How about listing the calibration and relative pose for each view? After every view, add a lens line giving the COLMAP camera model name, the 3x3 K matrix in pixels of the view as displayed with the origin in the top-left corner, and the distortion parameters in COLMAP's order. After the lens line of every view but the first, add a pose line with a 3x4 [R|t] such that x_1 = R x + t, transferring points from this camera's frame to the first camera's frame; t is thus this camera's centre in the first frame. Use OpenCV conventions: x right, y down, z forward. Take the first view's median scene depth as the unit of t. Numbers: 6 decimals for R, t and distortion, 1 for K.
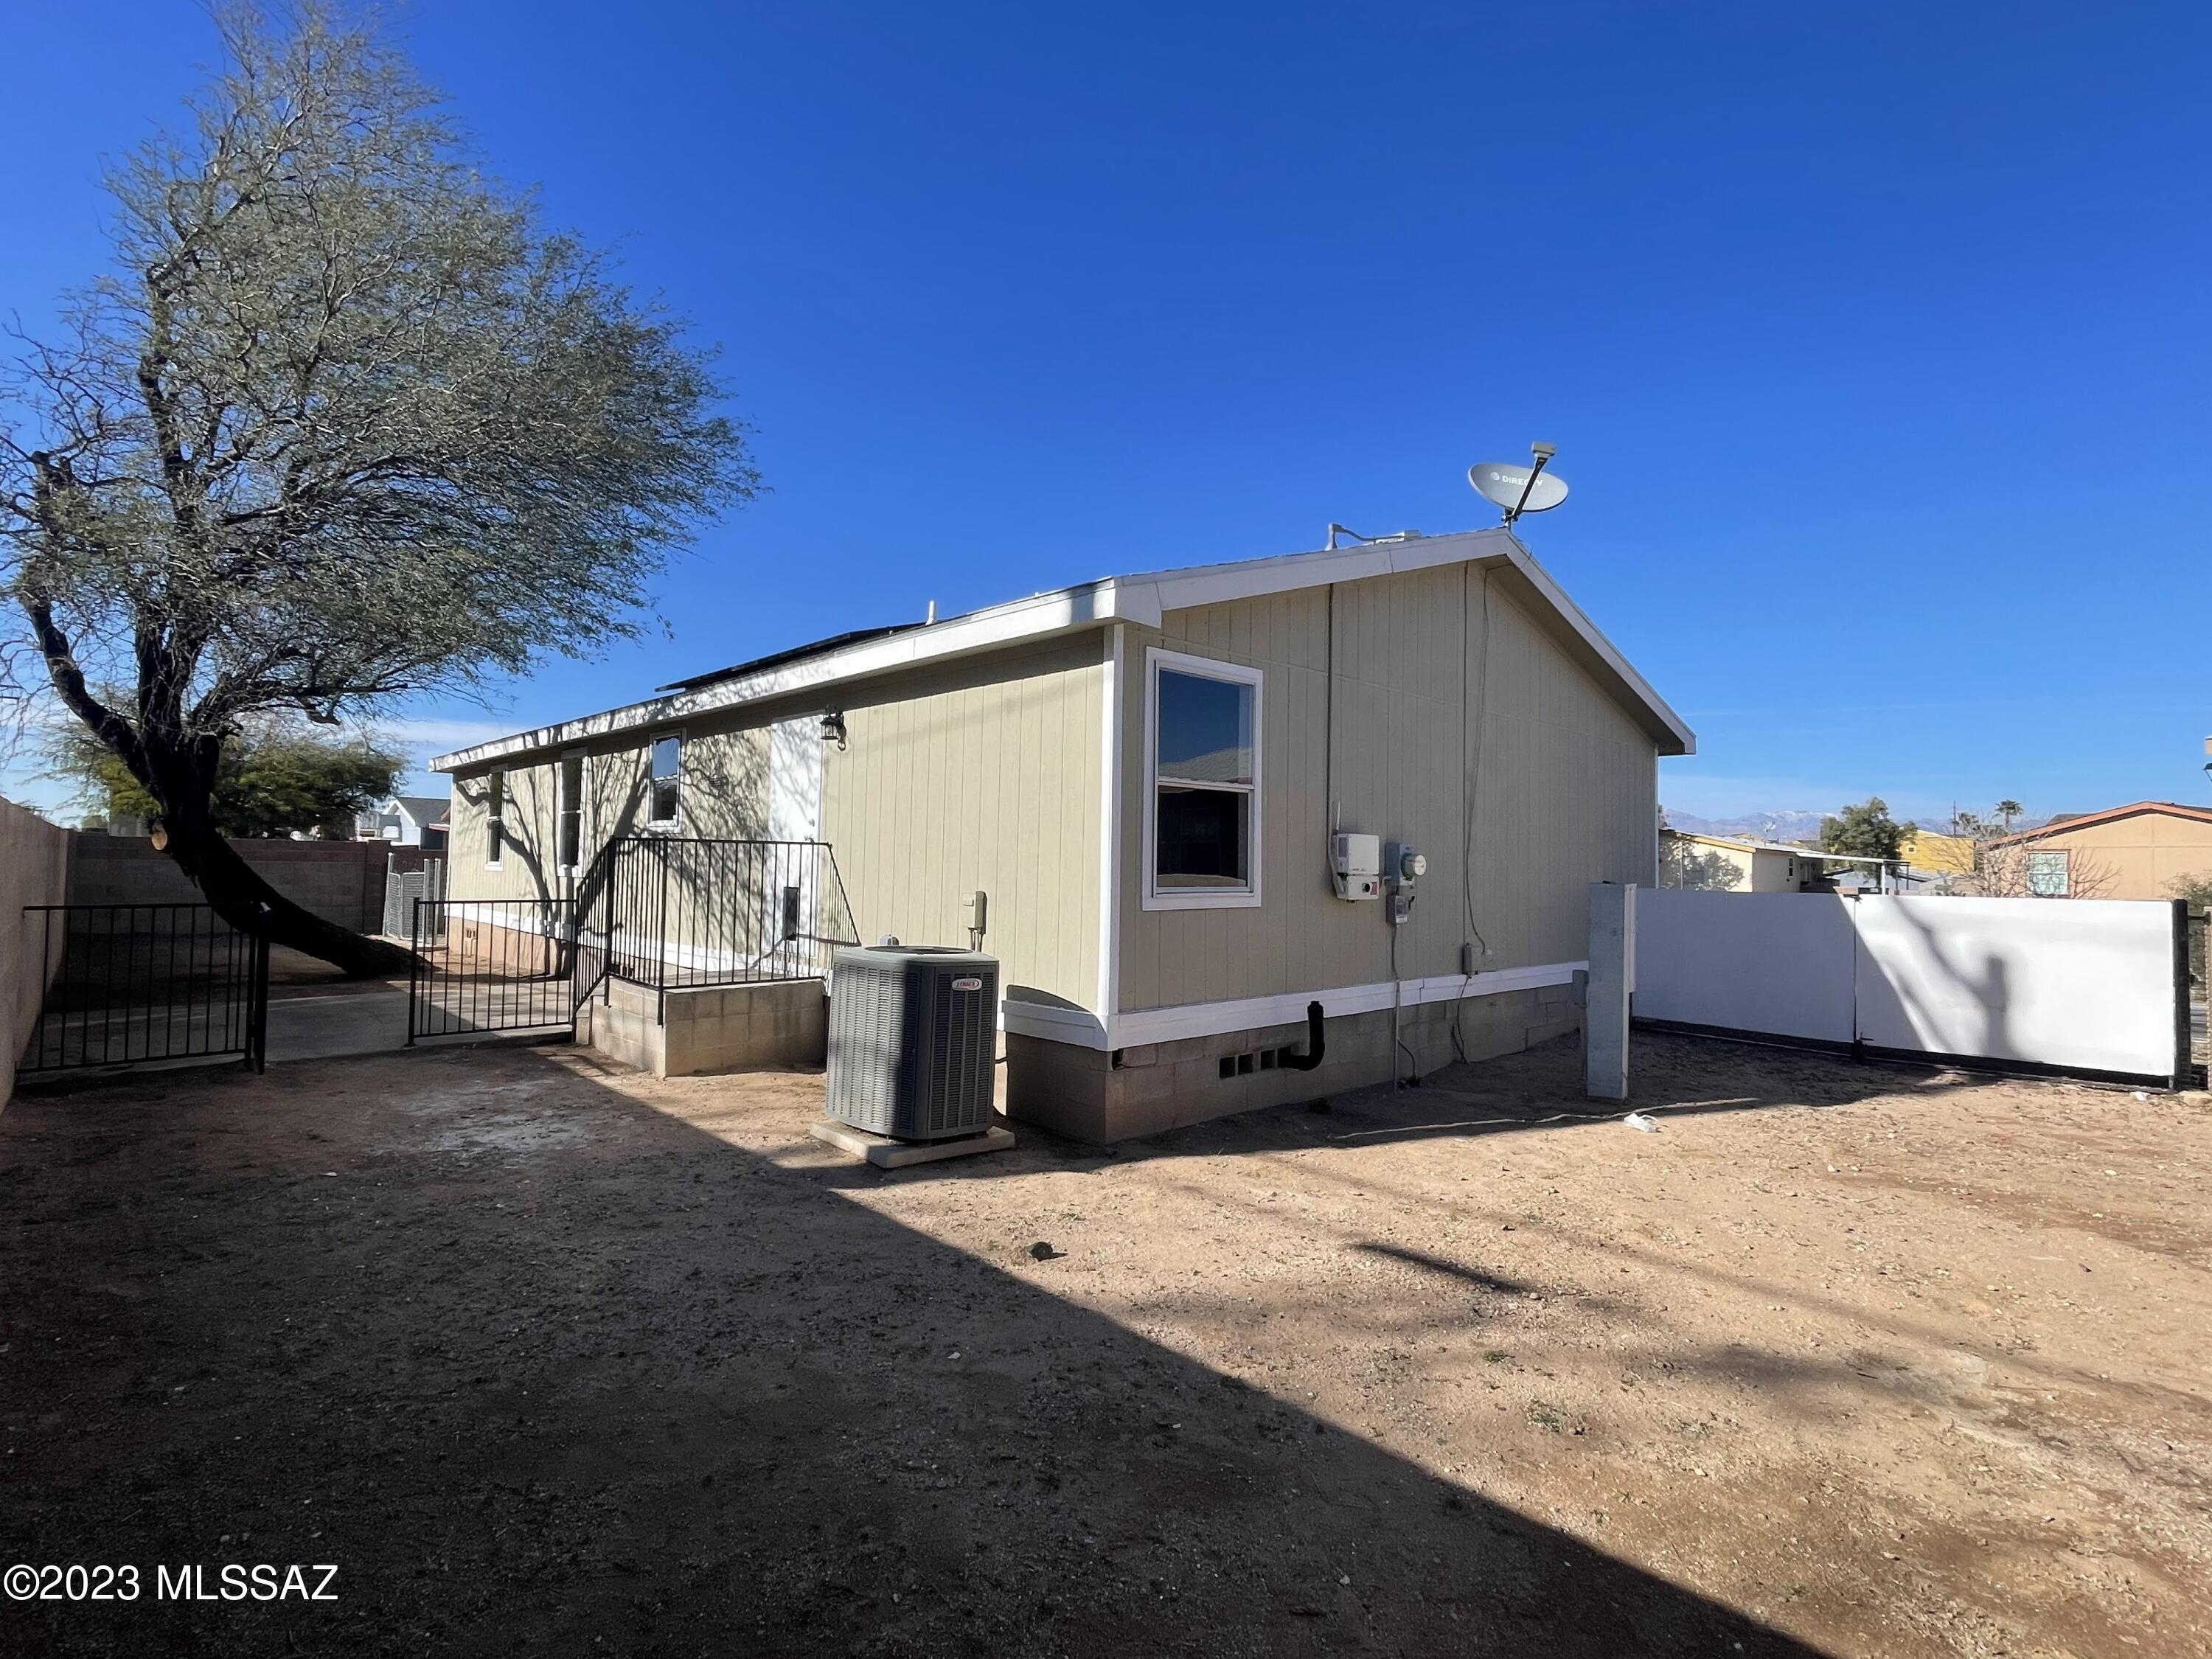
lens RADIAL K [[1065.6, 0, 1105.4], [0, 1065.6, 828.3], [0, 0, 1]] dist [-0.000764, 0.000226]
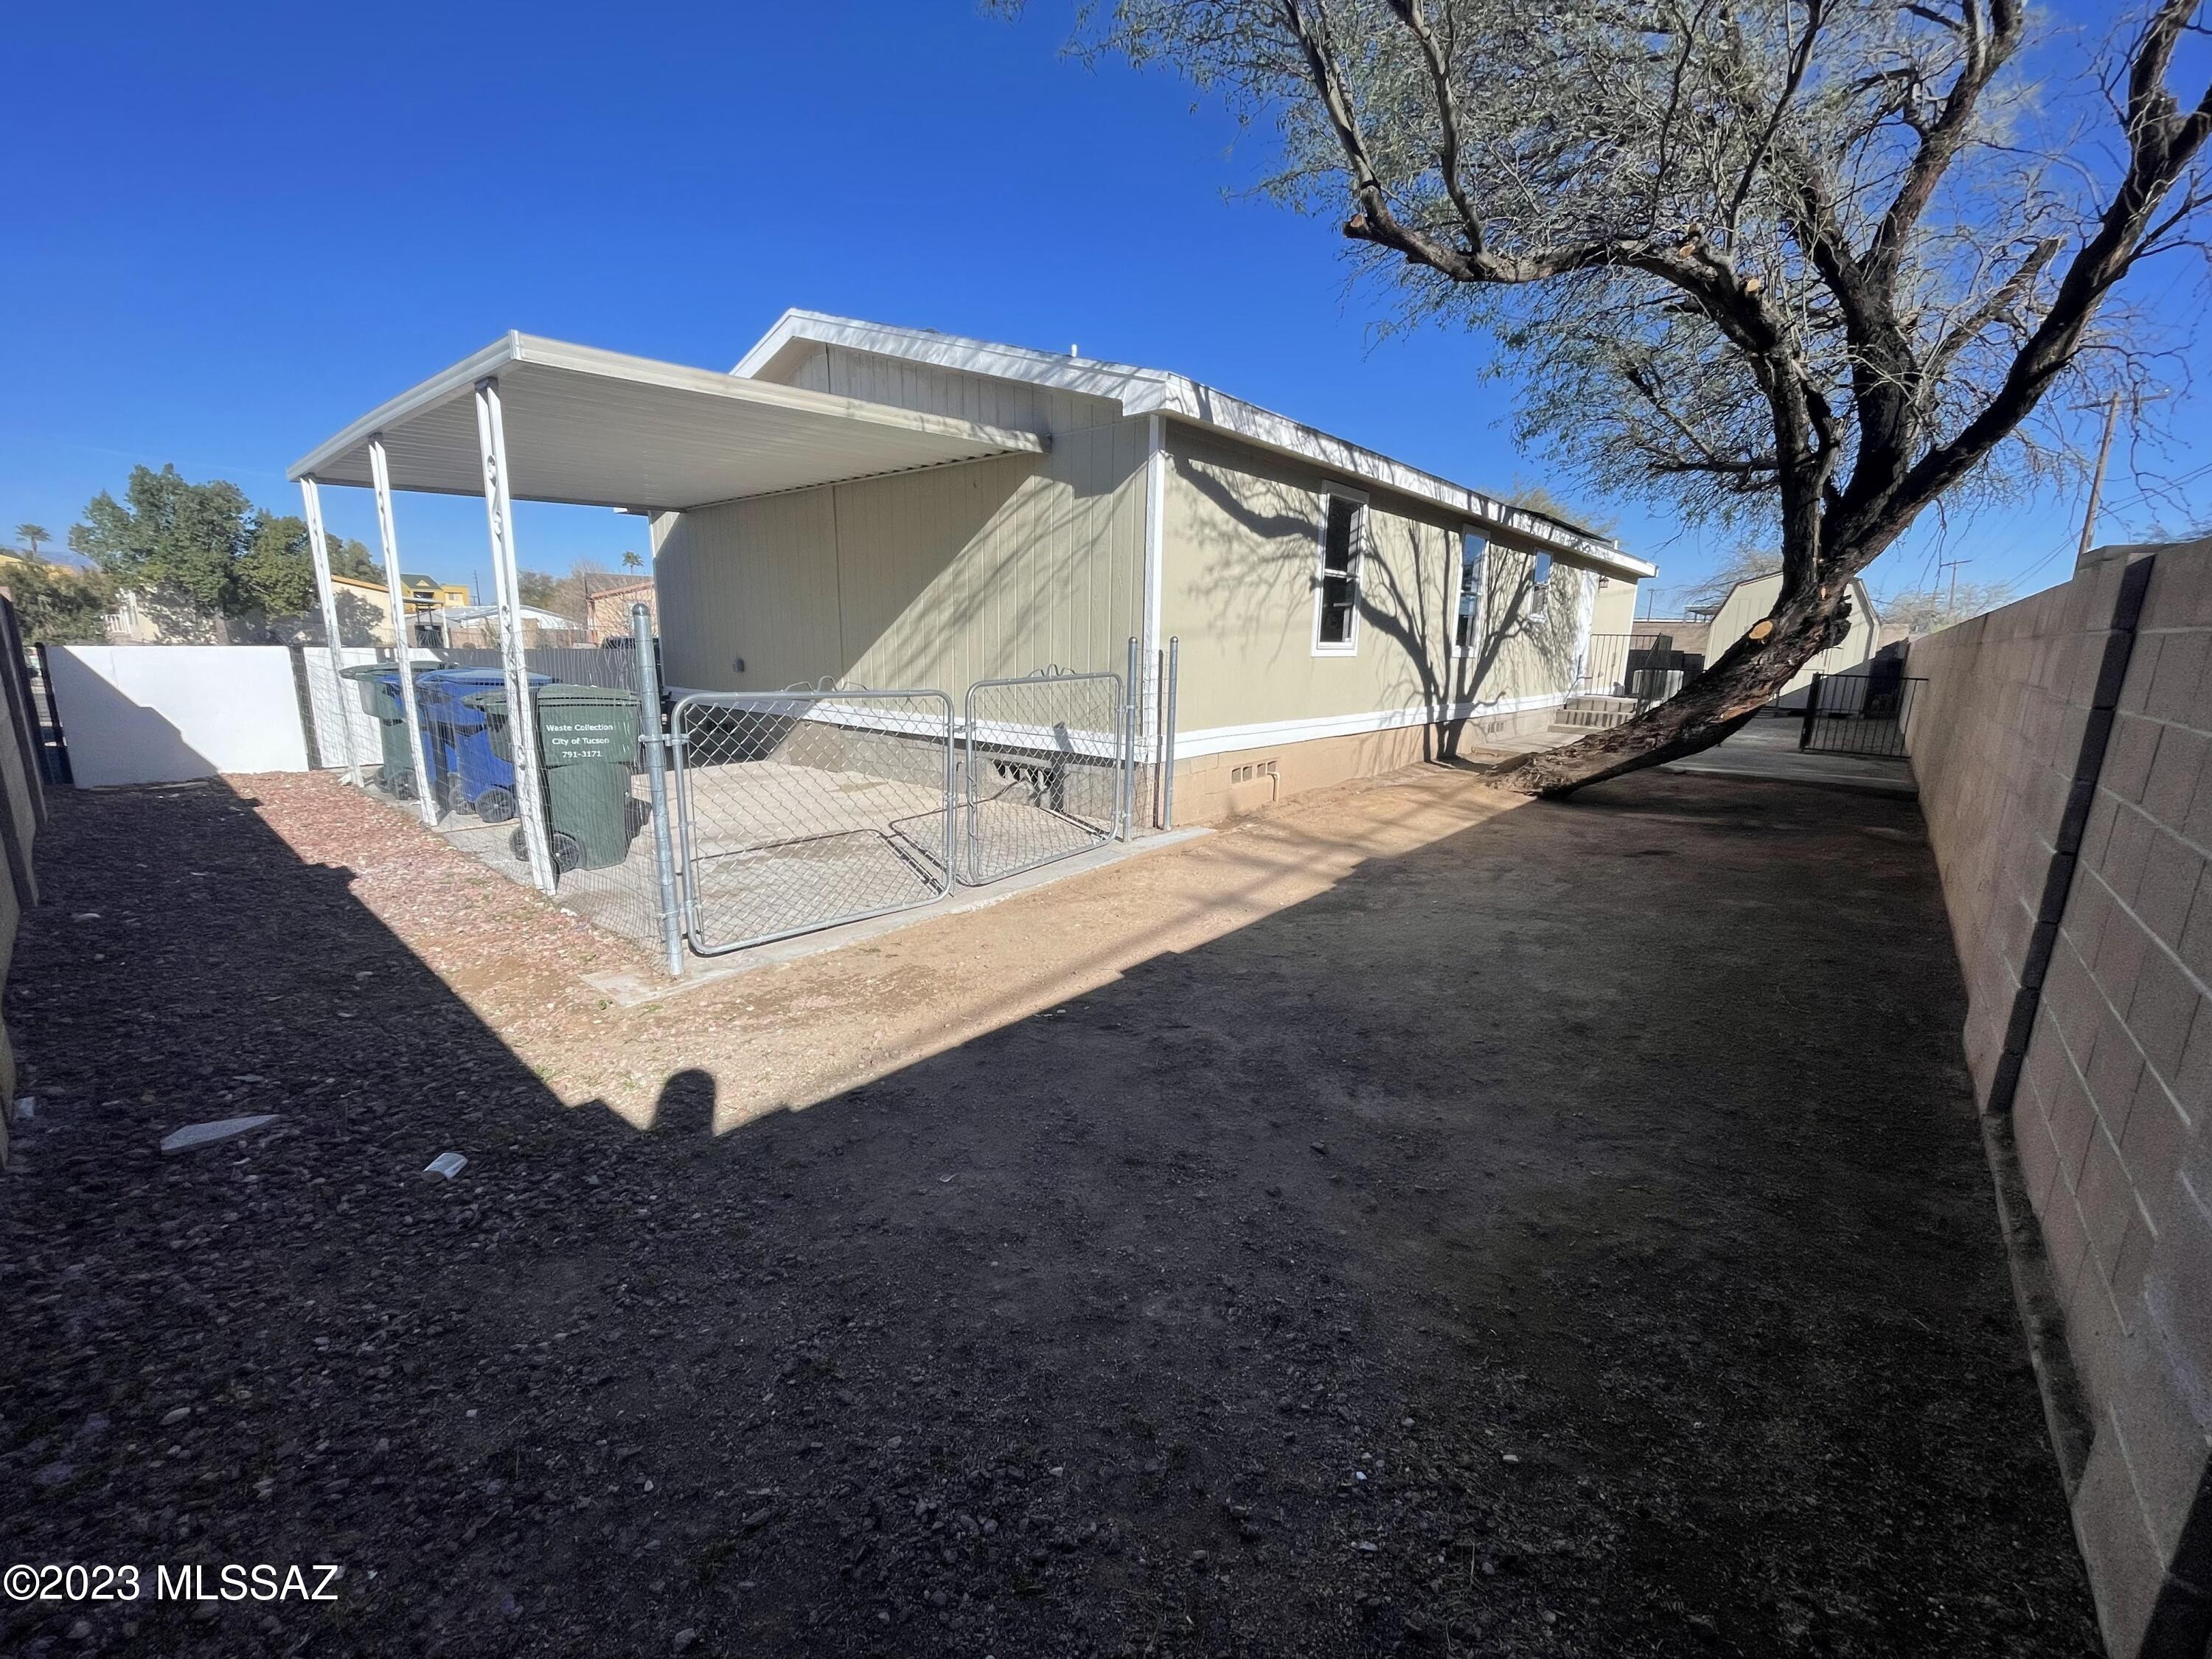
lens RADIAL K [[890.4, 0, 1109.8], [0, 890.4, 825.1], [0, 0, 1]] dist [0.001673, -0.000802]
pose [[-0.112056, -0.227337, 0.967348, -1.319437], [-0.059295, 0.973274, 0.221861, 0.031551], [-0.991931, -0.032498, -0.122541, 1.426578]]
